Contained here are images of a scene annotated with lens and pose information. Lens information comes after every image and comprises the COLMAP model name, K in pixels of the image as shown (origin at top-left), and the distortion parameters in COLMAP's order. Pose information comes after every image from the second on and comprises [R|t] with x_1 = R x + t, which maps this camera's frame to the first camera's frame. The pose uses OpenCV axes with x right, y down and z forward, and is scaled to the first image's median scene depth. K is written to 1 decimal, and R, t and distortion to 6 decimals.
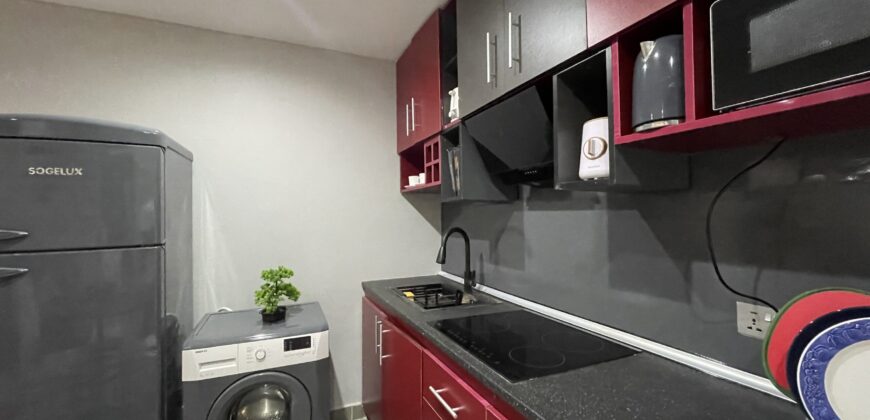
lens RADIAL K [[350.9, 0, 435.2], [0, 350.9, 204.4], [0, 0, 1]] dist [-0.005999, 0.001855]
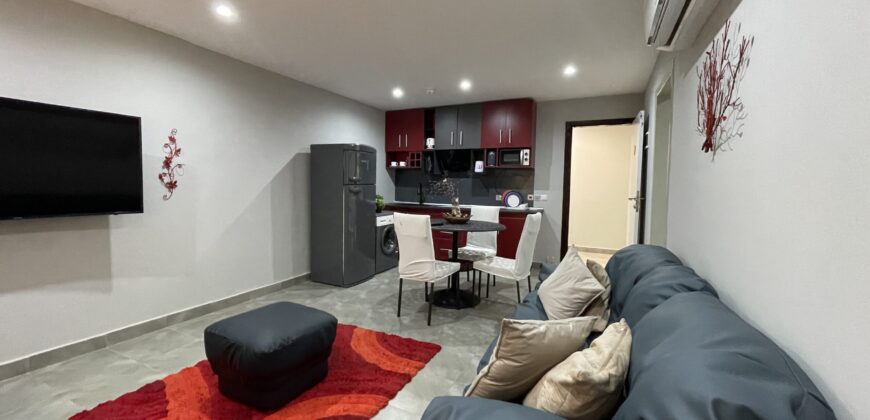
lens RADIAL K [[350.9, 0, 432.0], [0, 350.9, 205.7], [0, 0, 1]] dist [-0.005999, 0.001855]
pose [[0.754276, -0.014970, 0.656386, -2.455586], [-0.050806, 0.995411, 0.081085, 0.022129], [-0.654588, -0.094509, 0.750055, -1.757098]]
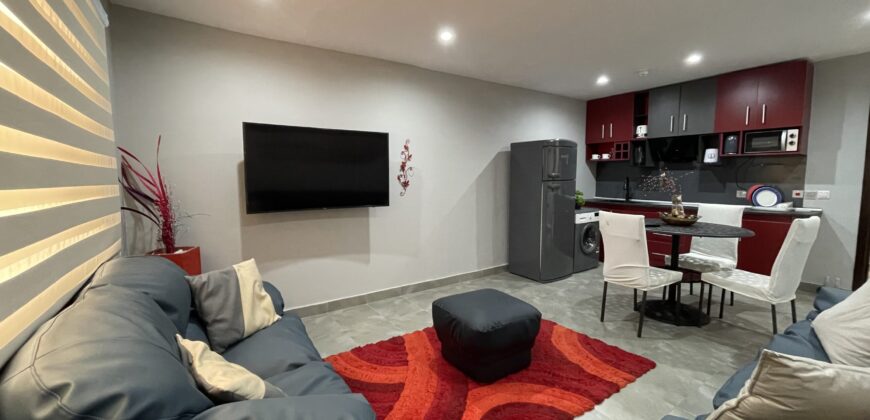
lens RADIAL K [[350.9, 0, 431.9], [0, 350.9, 205.6], [0, 0, 1]] dist [-0.005999, 0.001855]
pose [[0.982233, -0.007037, 0.187533, -2.553600], [-0.015404, 0.992901, 0.117941, -0.005706], [-0.187032, -0.118735, 0.975152, -1.787938]]
